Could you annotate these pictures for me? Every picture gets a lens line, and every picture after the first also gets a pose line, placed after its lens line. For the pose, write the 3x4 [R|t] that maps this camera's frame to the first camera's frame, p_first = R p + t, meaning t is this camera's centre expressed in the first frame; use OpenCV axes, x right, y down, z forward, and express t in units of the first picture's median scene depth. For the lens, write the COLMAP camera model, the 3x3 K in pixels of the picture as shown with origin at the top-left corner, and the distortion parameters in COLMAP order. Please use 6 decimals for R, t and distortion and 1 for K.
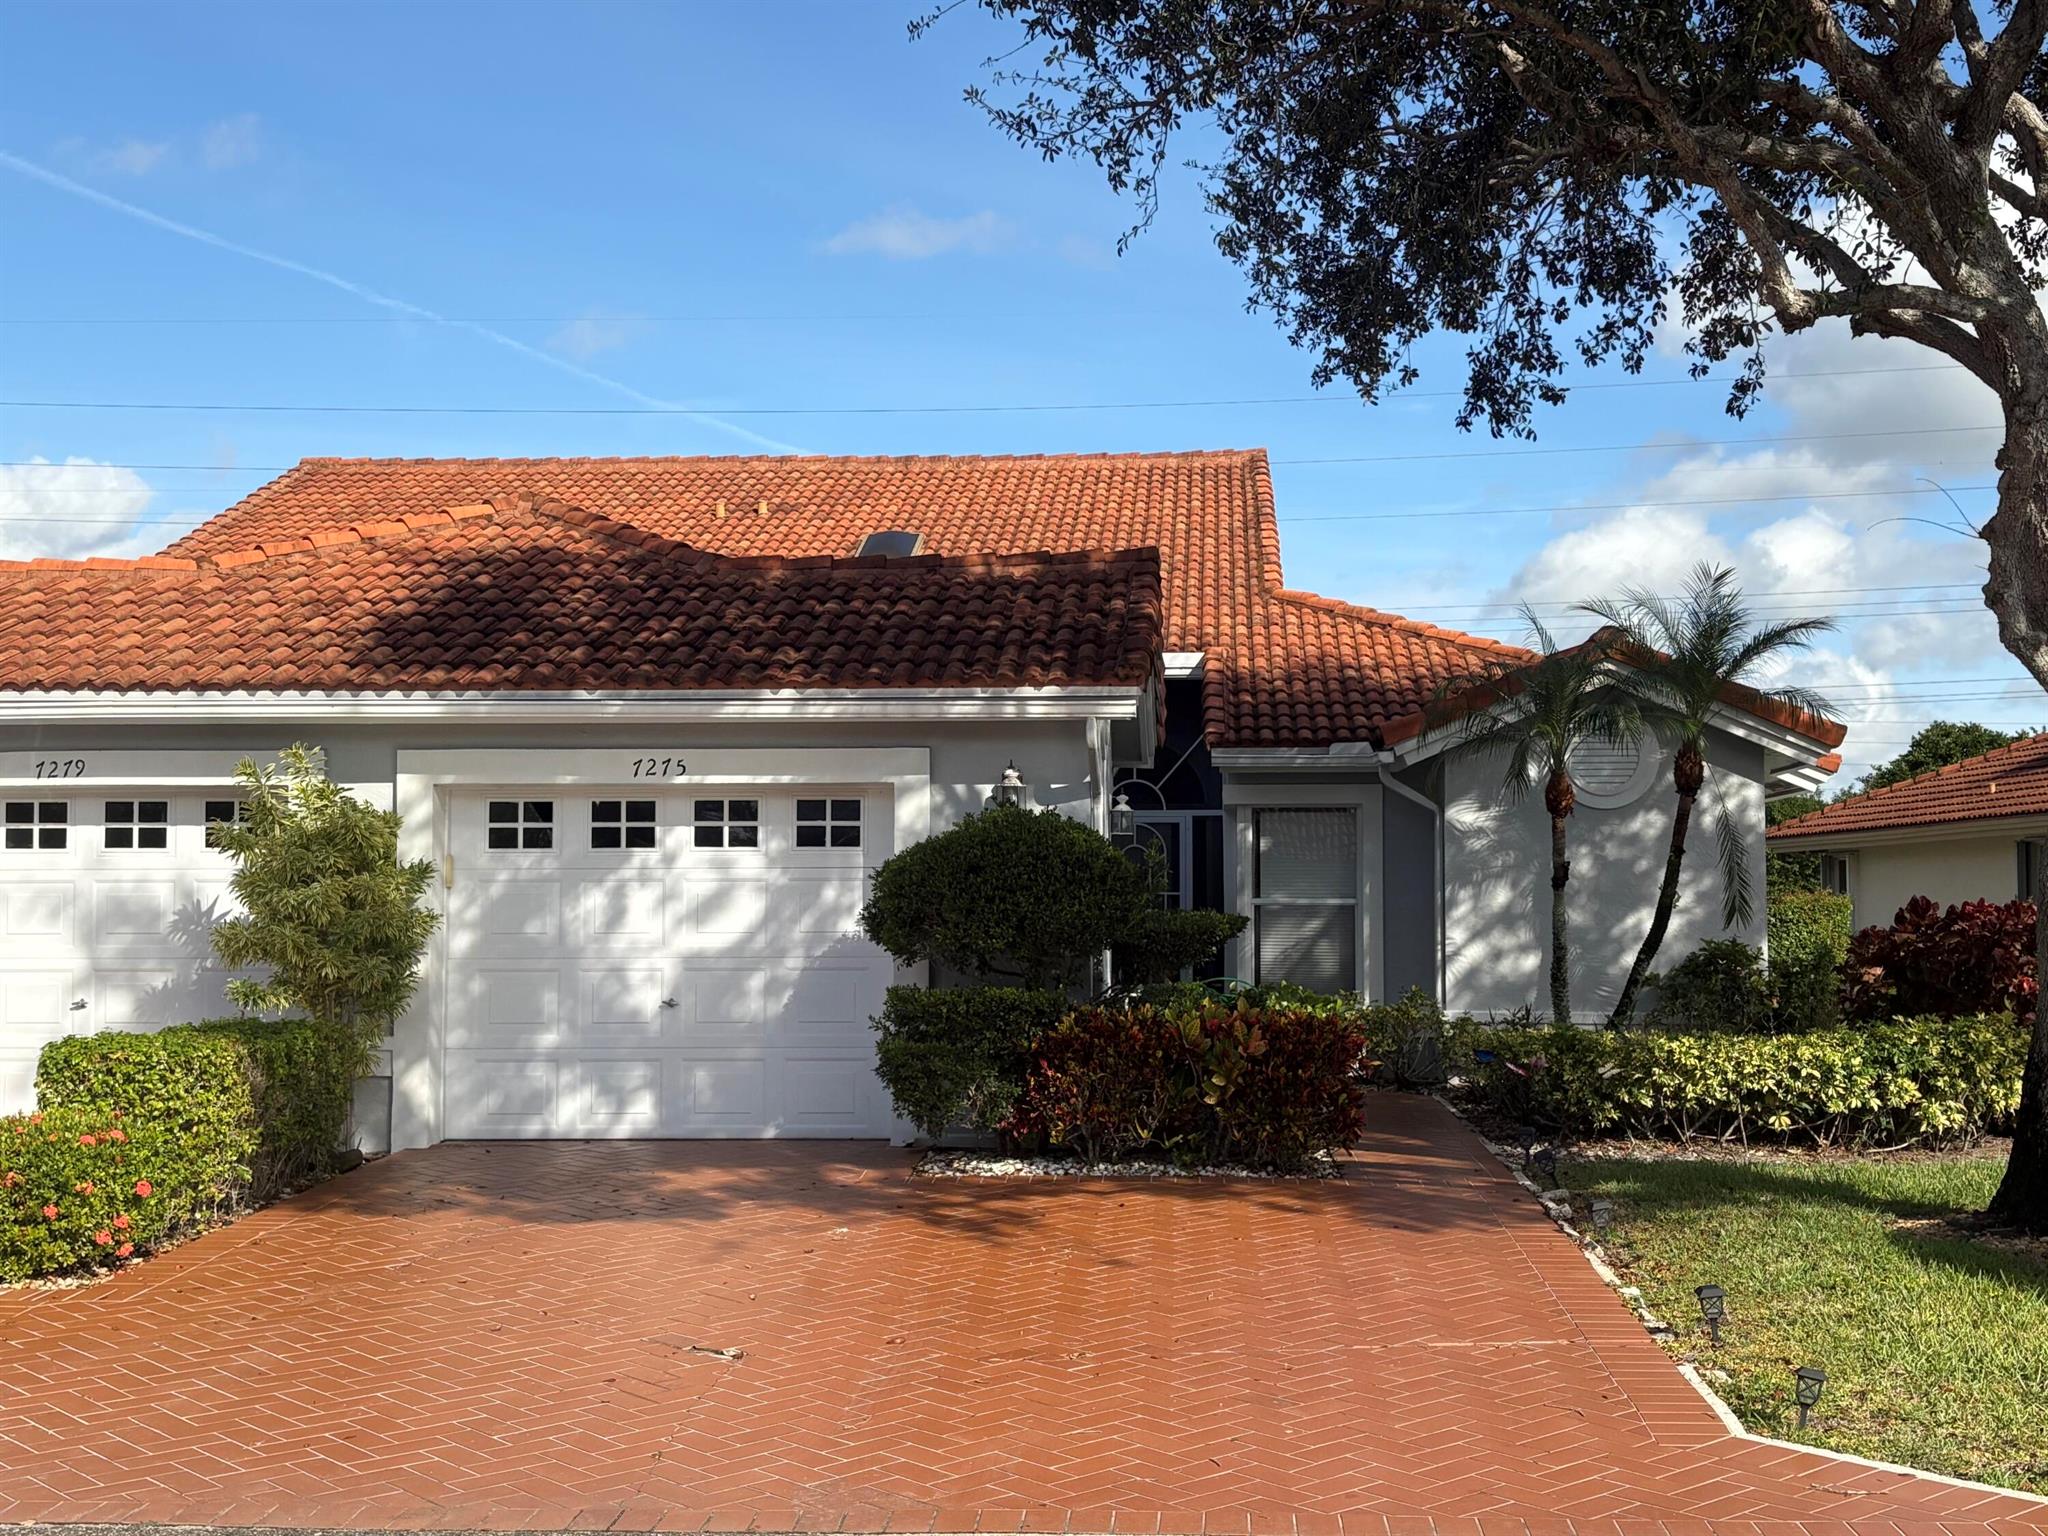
lens RADIAL K [[2485.3, 0, 1024.0], [0, 2485.3, 768.0], [0, 0, 1]] dist [0.099173, -0.047101]
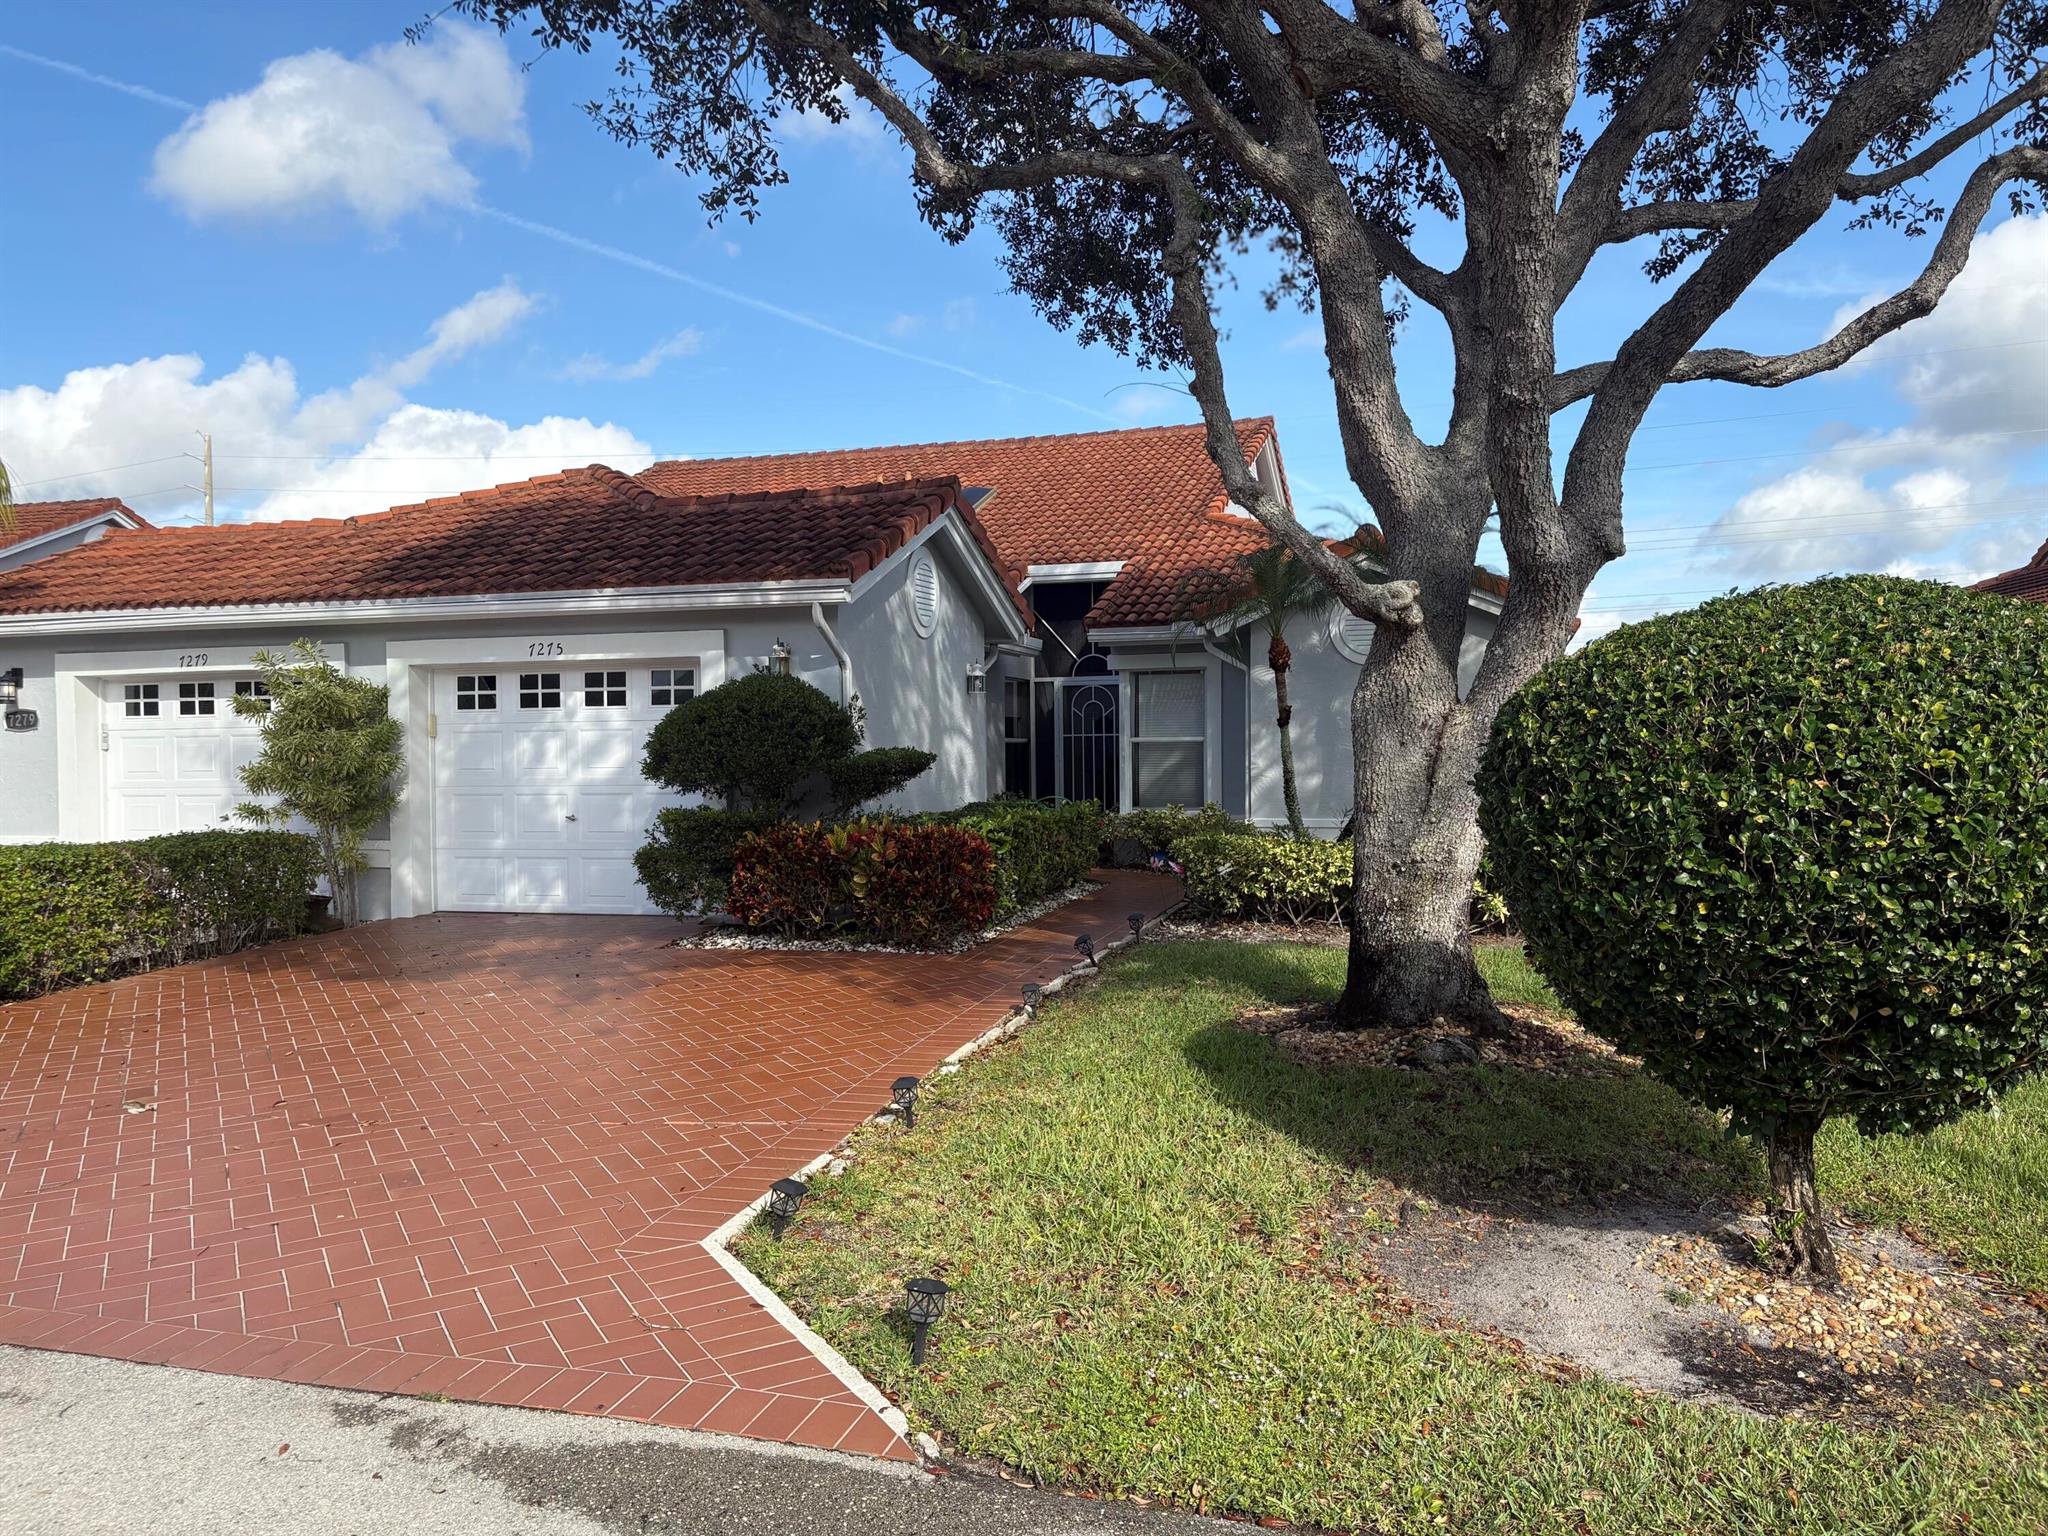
lens RADIAL K [[1511.3, 0, 1024.0], [0, 1511.3, 768.0], [0, 0, 1]] dist [0.125785, -0.311888]
pose [[0.975193, -0.008460, -0.221196, 0.295210], [0.024358, 0.997302, 0.069244, 0.013200], [0.220014, -0.072914, 0.972768, 0.224657]]
